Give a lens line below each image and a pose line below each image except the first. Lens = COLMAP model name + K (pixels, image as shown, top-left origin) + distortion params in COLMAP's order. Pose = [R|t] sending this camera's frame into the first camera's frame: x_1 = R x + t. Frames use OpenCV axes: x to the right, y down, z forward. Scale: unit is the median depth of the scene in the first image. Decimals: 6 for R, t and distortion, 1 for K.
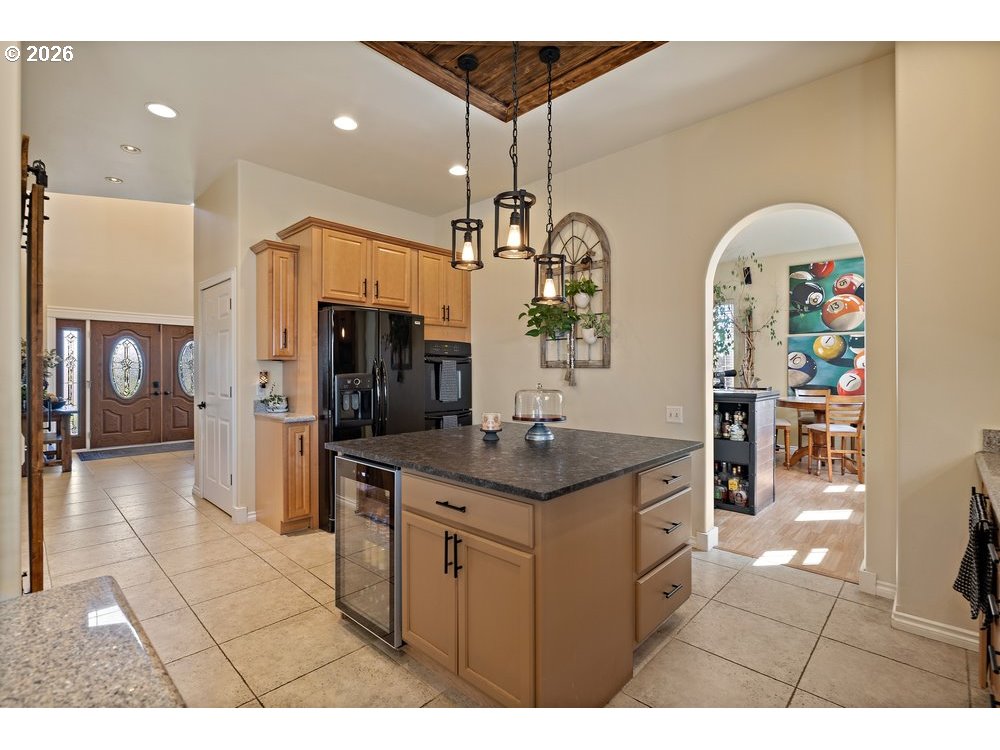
lens RADIAL K [[459.8, 0, 497.2], [0, 459.8, 376.4], [0, 0, 1]] dist [0.000767, -0.000115]
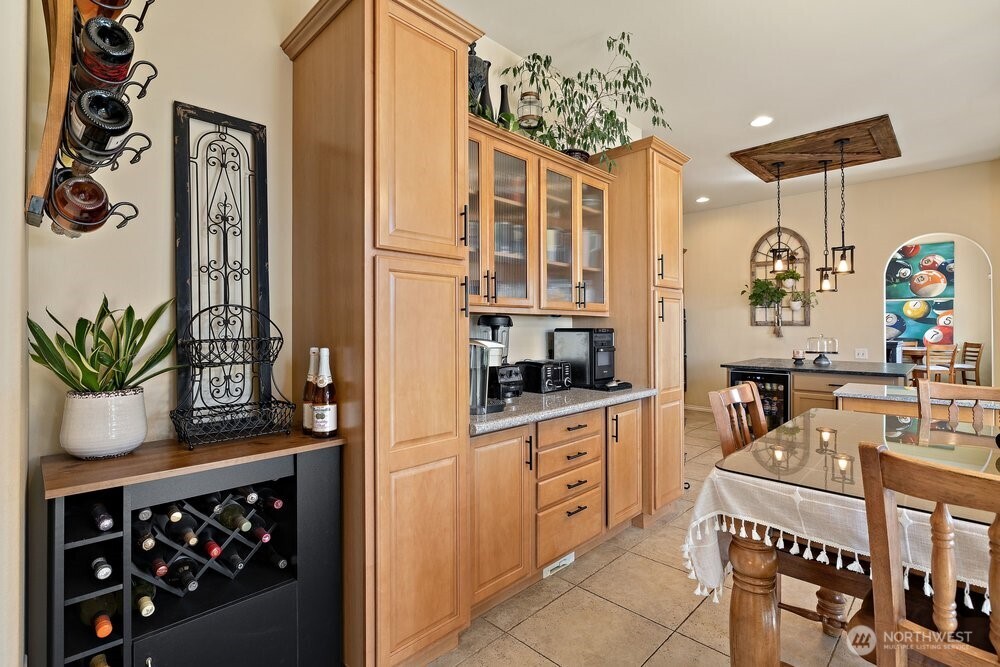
lens RADIAL K [[464.3, 0, 500.1], [0, 464.3, 328.1], [0, 0, 1]] dist [-0.001468, 0.000086]
pose [[0.999845, -0.002537, -0.017426, -0.471164], [0.002306, 0.999909, -0.013288, 0.005075], [0.017458, 0.013245, 0.999760, -0.369489]]
